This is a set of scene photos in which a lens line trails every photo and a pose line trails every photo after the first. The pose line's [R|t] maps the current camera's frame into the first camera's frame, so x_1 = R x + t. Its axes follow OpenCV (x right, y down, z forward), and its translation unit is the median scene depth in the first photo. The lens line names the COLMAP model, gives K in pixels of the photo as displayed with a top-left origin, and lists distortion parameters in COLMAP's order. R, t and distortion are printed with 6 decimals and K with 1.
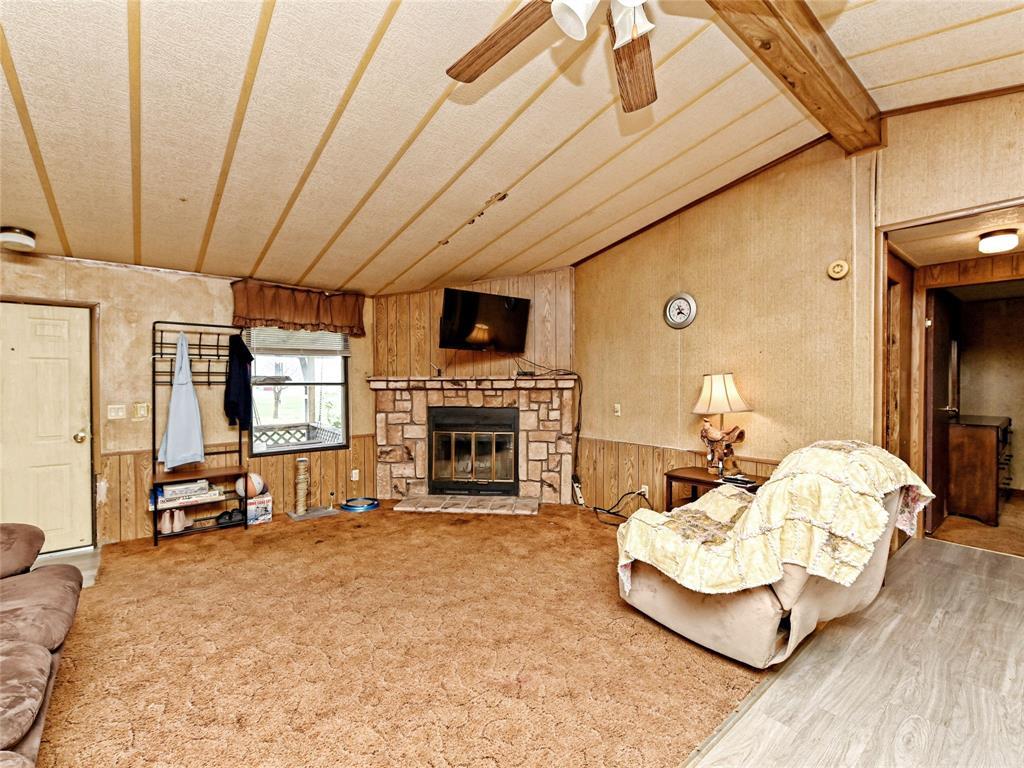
lens RADIAL K [[450.7, 0, 513.1], [0, 450.7, 382.2], [0, 0, 1]] dist [0.000310, 0.000005]
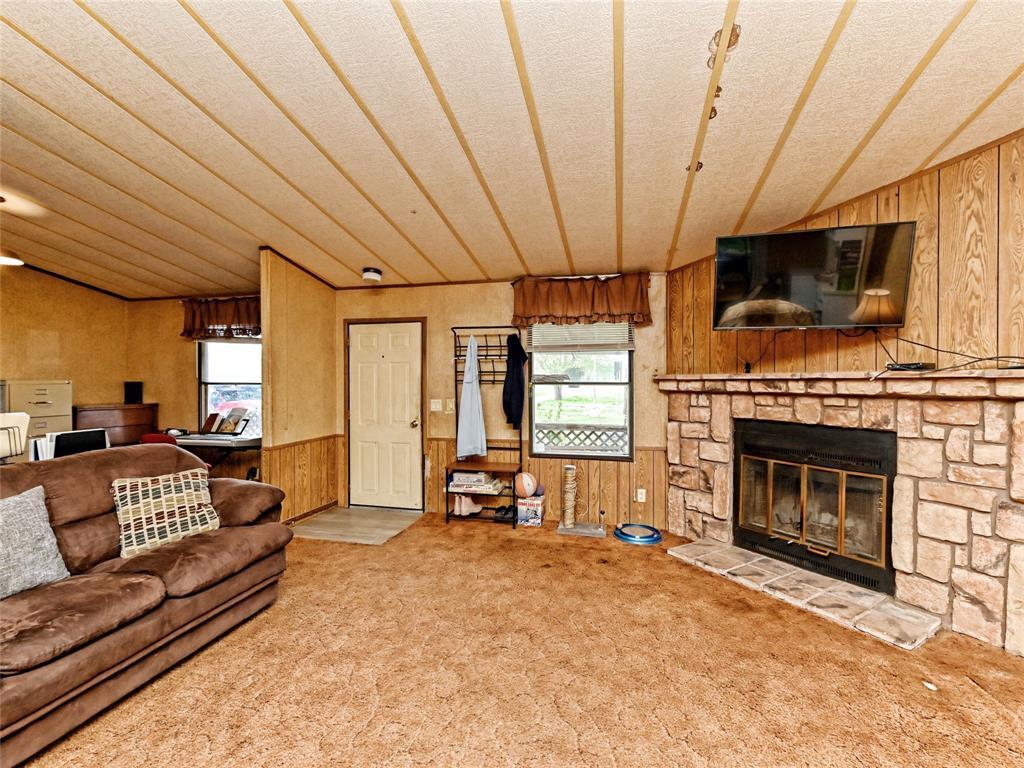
lens RADIAL K [[459.0, 0, 509.7], [0, 459.0, 384.2], [0, 0, 1]] dist [0.000613, -0.000053]
pose [[0.599943, 0.010536, -0.799973, 0.176752], [-0.004434, 0.999942, 0.009845, -0.002883], [0.800030, -0.002360, 0.599955, 0.320290]]
